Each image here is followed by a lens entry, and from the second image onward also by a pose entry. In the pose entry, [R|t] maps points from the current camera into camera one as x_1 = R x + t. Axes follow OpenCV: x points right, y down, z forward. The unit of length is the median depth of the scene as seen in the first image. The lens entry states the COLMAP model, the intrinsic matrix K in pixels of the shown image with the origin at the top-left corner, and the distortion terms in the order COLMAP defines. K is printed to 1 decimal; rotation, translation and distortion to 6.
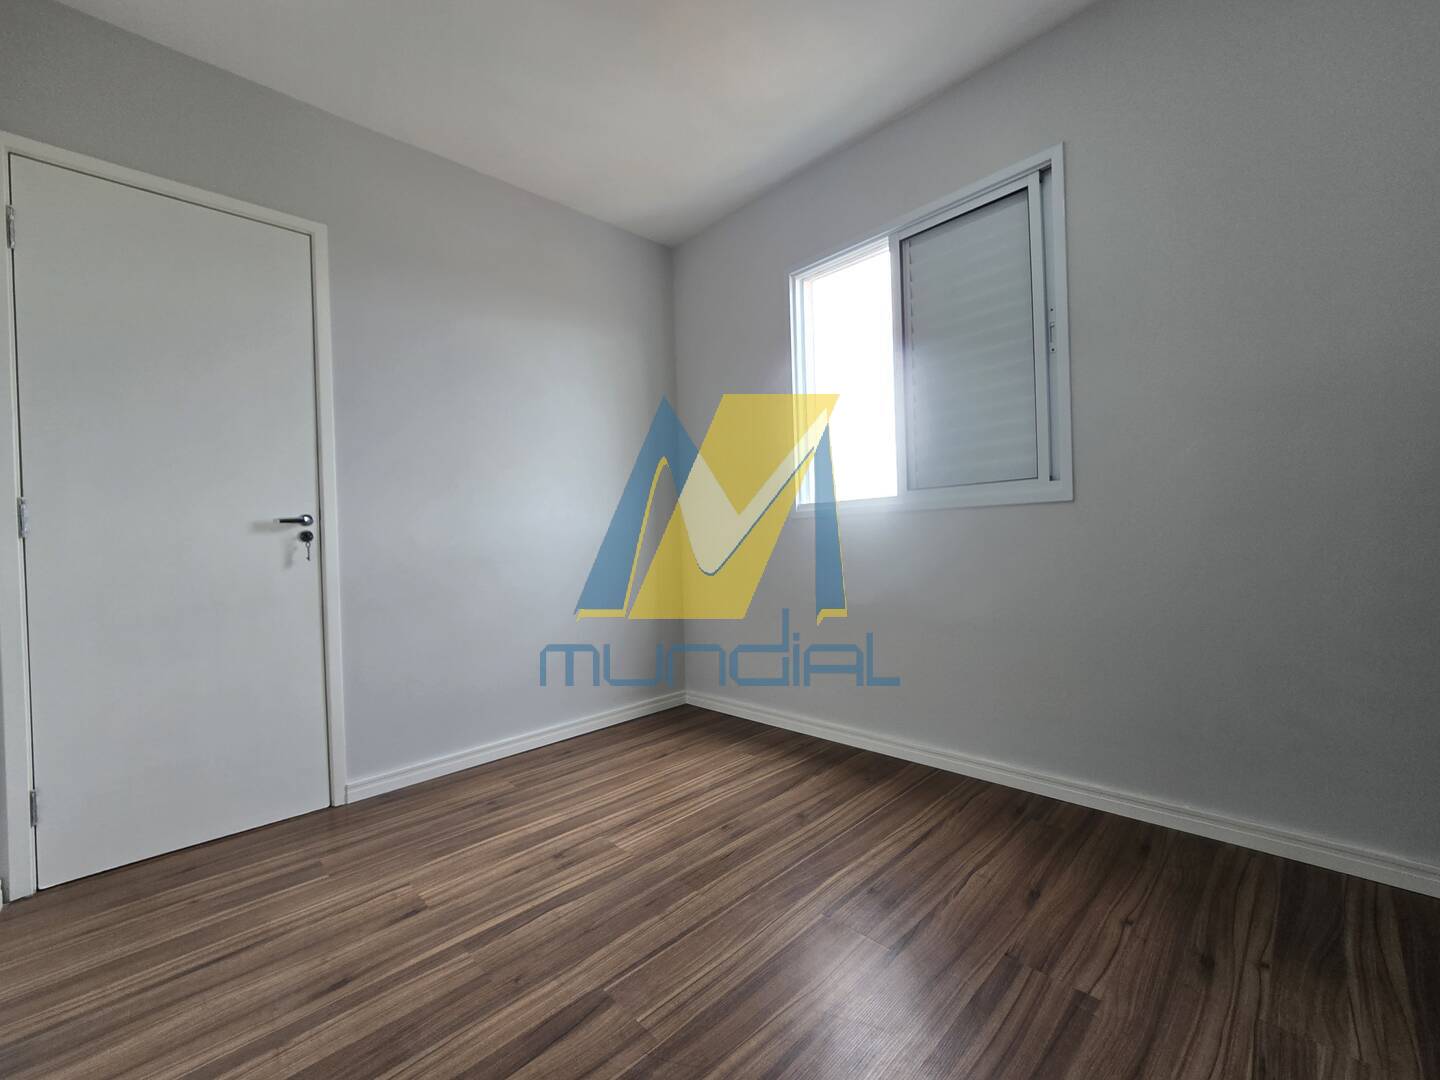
lens RADIAL K [[588.2, 0, 709.6], [0, 588.2, 540.1], [0, 0, 1]] dist [0.001060, -0.000074]
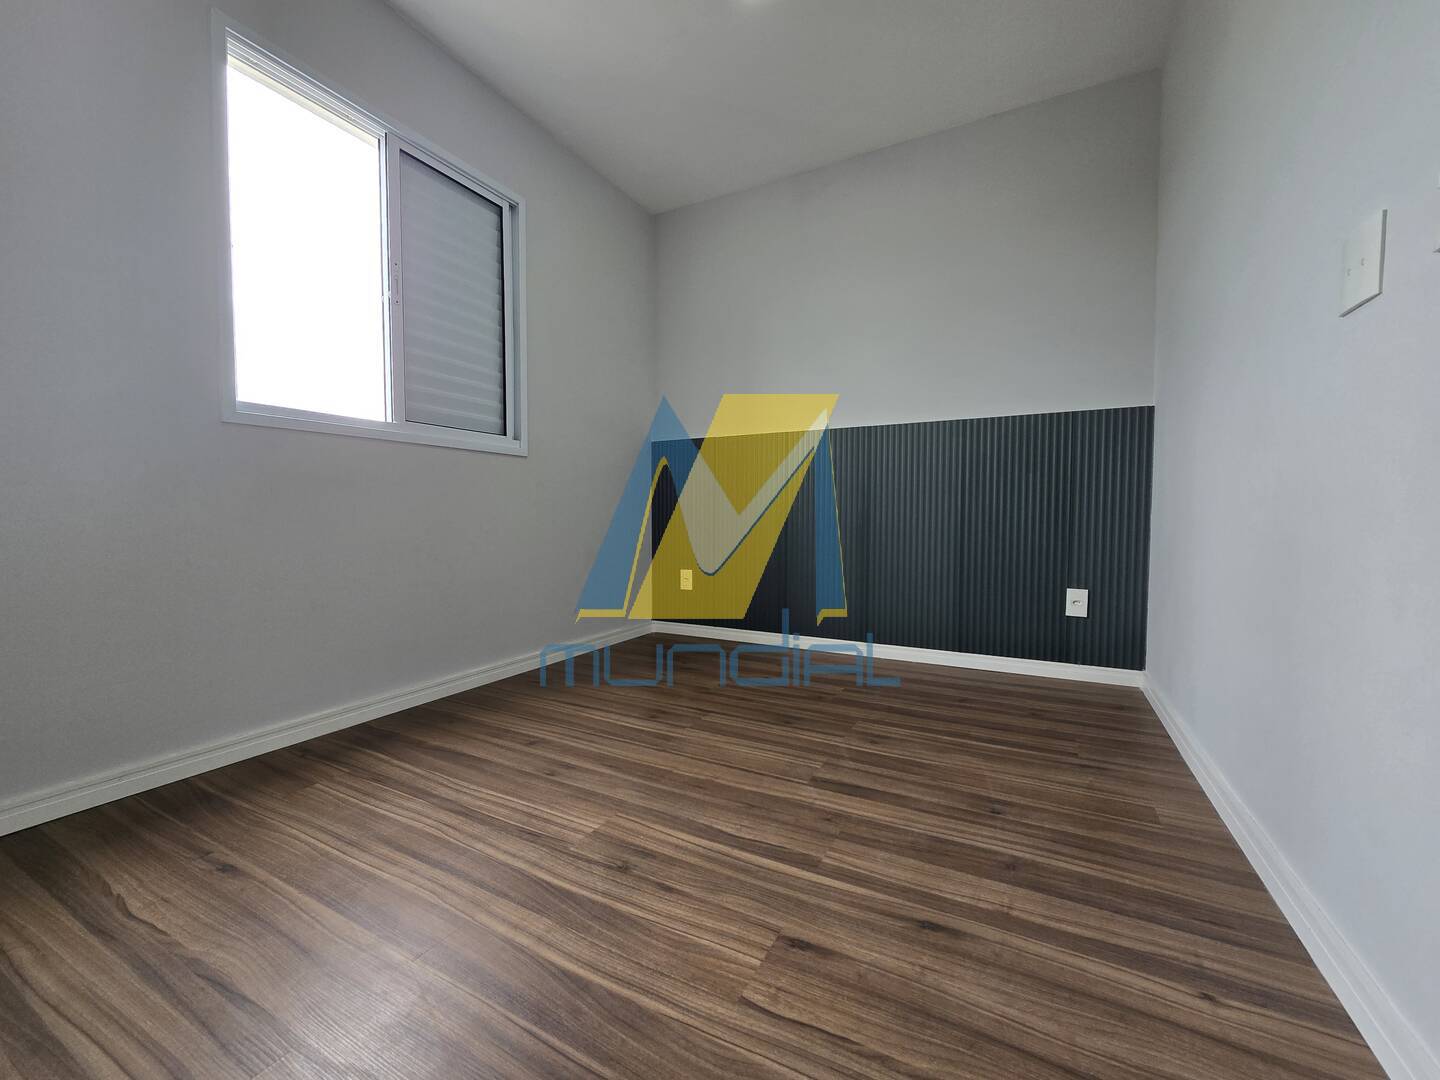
lens RADIAL K [[588.2, 0, 712.4], [0, 588.2, 542.0], [0, 0, 1]] dist [0.001060, -0.000074]
pose [[-0.298153, -0.005309, 0.954503, -1.011070], [0.012567, 0.999876, 0.009487, 0.150829], [-0.954435, 0.014824, -0.298049, 1.165919]]
